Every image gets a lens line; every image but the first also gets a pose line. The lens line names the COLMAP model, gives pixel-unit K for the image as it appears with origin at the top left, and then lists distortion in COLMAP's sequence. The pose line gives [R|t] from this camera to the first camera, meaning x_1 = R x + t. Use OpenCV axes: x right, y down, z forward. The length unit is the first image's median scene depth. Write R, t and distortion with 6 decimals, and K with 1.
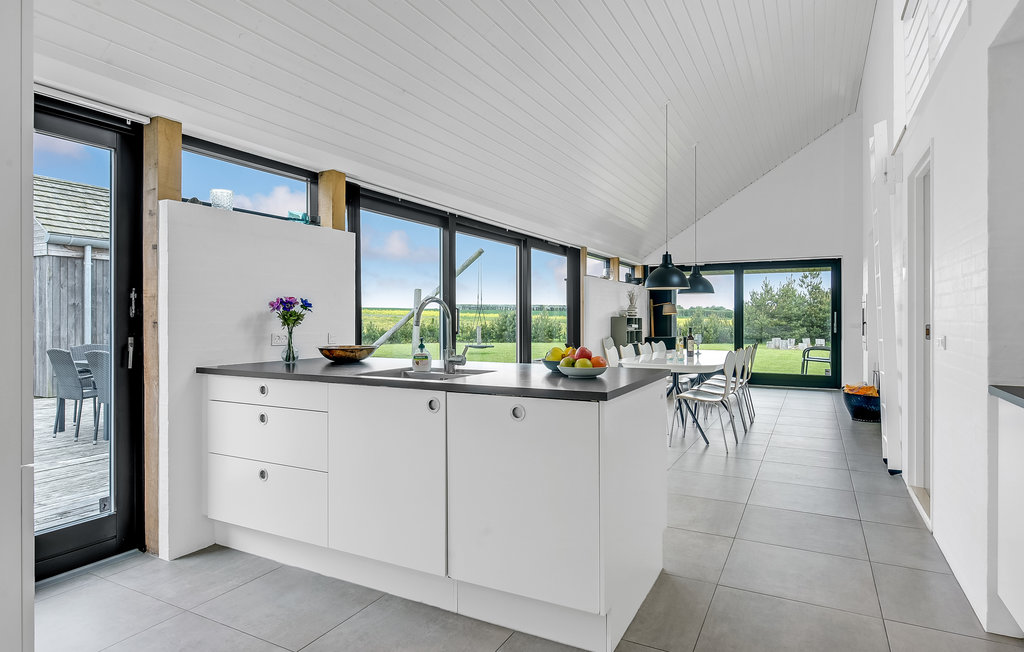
lens RADIAL K [[579.7, 0, 514.1], [0, 579.7, 318.7], [0, 0, 1]] dist [0.015158, -0.000822]
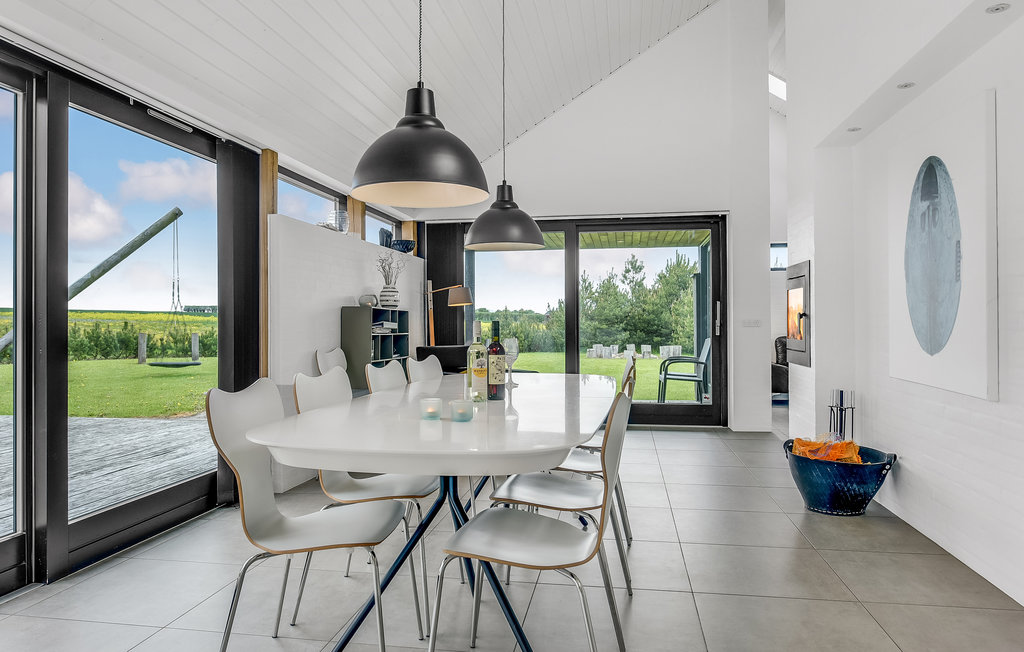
lens RADIAL K [[694.1, 0, 510.9], [0, 694.1, 320.9], [0, 0, 1]] dist [-0.012493, 0.001278]
pose [[0.950672, -0.002175, 0.310191, 0.107872], [0.003647, 0.999985, -0.004165, 0.010394], [-0.310177, 0.005090, 0.950665, 0.349992]]
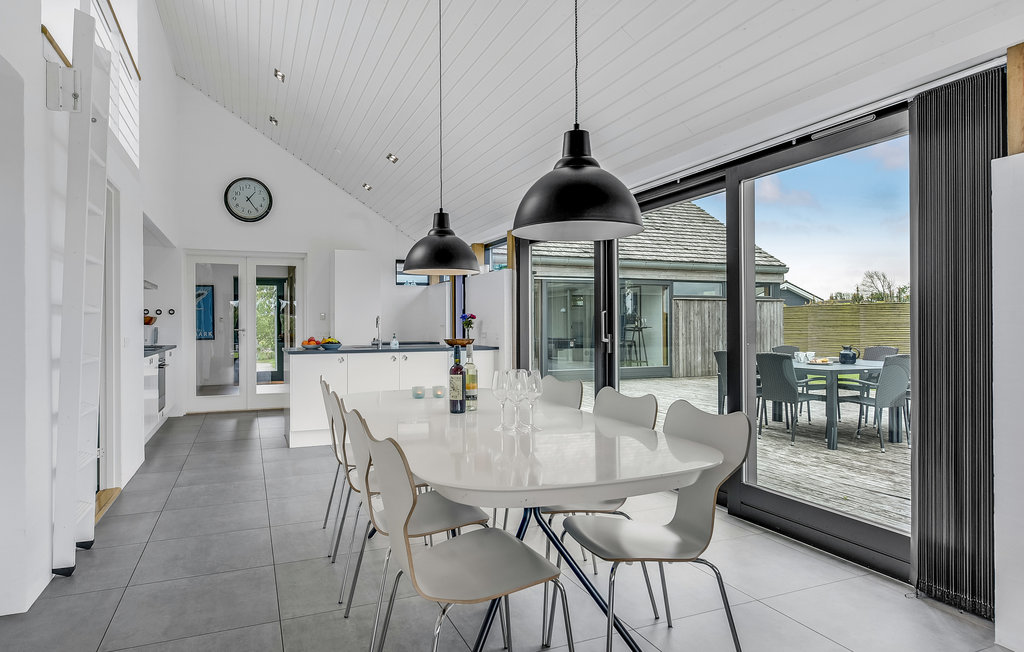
lens RADIAL K [[649.4, 0, 514.4], [0, 649.4, 309.4], [0, 0, 1]] dist [-0.010302, -0.002646]
pose [[-0.645422, -0.010648, -0.763752, 0.405149], [0.007001, 0.999778, -0.019855, -0.001459], [0.763794, -0.018162, -0.645204, 0.839748]]
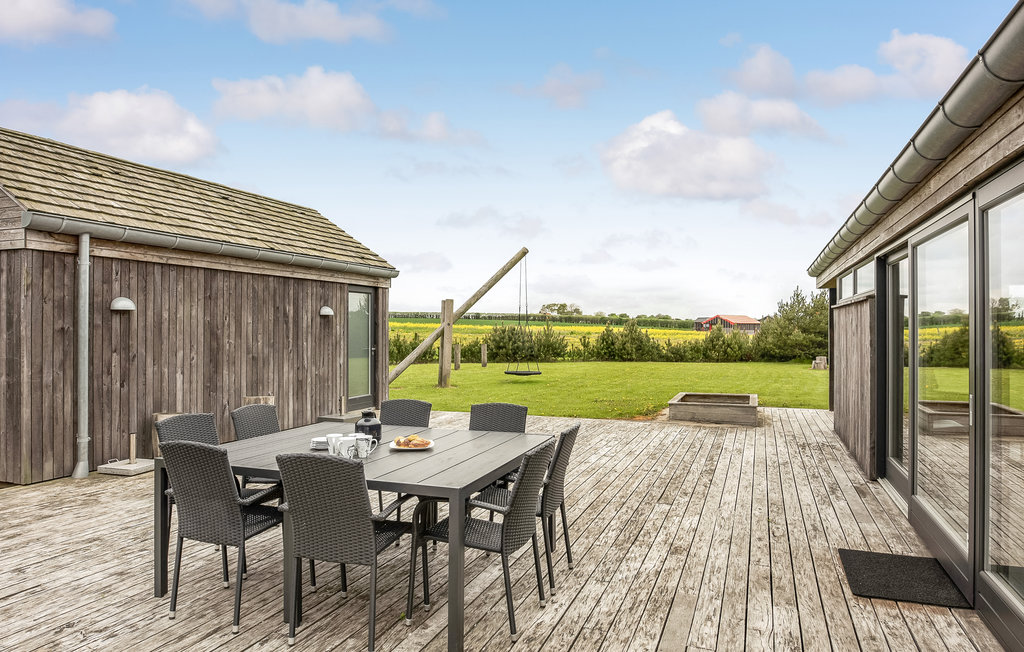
lens RADIAL K [[649.4, 0, 507.6], [0, 649.4, 321.7], [0, 0, 1]] dist [-0.010302, -0.002646]
pose [[0.994238, 0.003336, 0.107145, -0.341205], [-0.002339, 0.999953, -0.009431, -0.025657], [-0.107171, 0.009126, 0.994199, 0.262245]]
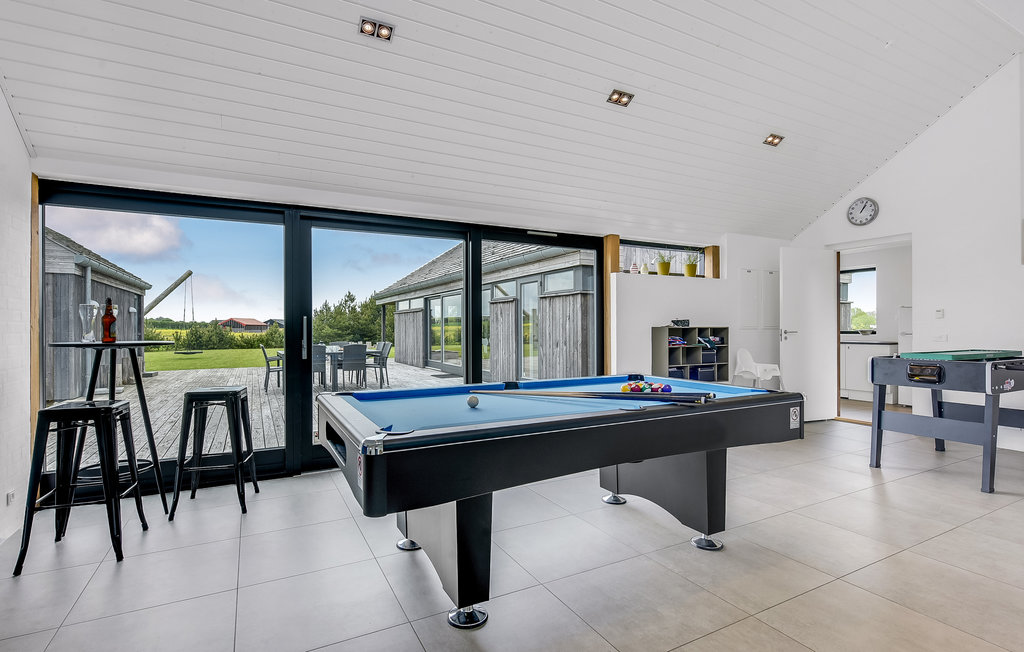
lens RADIAL K [[491.5, 0, 509.5], [0, 491.5, 326.6], [0, 0, 1]] dist [-0.004516, 0.000012]
pose [[0.572093, 0.001102, 0.820188, -0.997681], [0.003946, 0.999984, -0.004096, 0.001624], [-0.820179, 0.005580, 0.572079, -0.218170]]
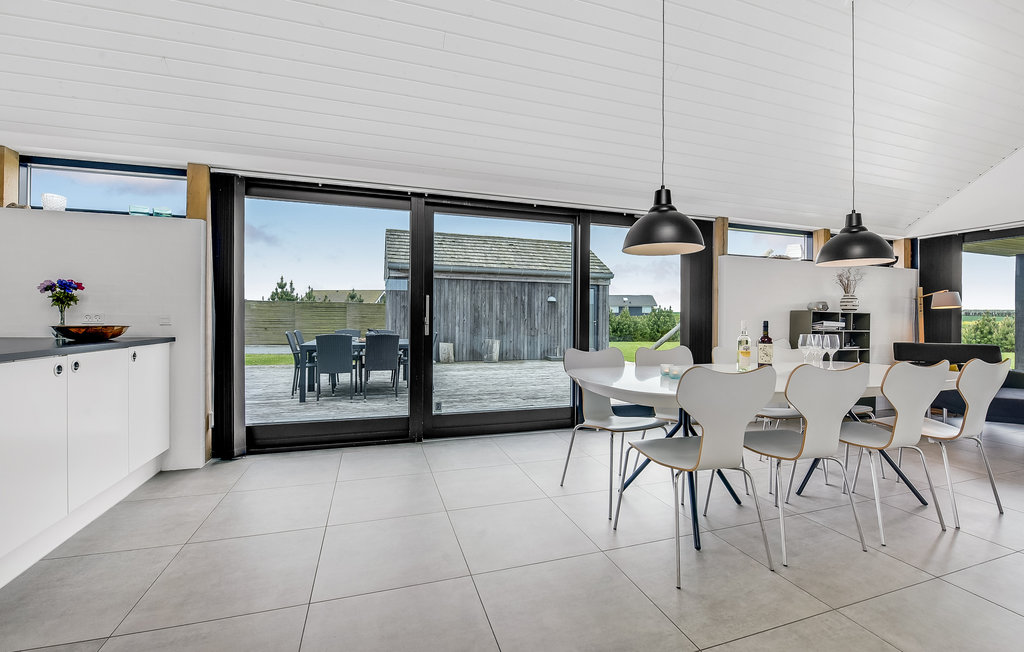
lens RADIAL K [[427.4, 0, 504.1], [0, 427.4, 323.0], [0, 0, 1]] dist [-0.013995, -0.000666]
pose [[0.712397, 0.011833, -0.701677, 0.254759], [-0.009589, 0.999929, 0.007127, 0.010367], [0.701711, 0.001651, 0.712460, 0.334203]]
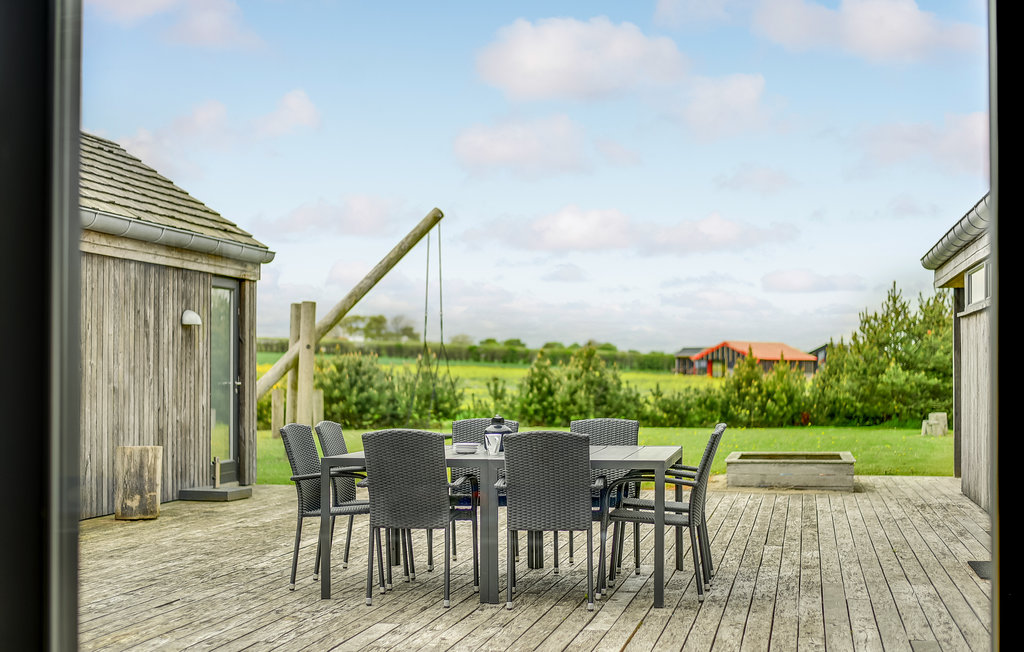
lens RADIAL K [[1510.2, 0, 517.6], [0, 1510.2, 334.0], [0, 0, 1]] dist [-0.033810, 0.000000]
pose [[0.958382, 0.007943, 0.285377, -0.629025], [-0.000794, 0.999683, -0.025158, 0.000663], [-0.285486, 0.023884, 0.958085, -0.177675]]
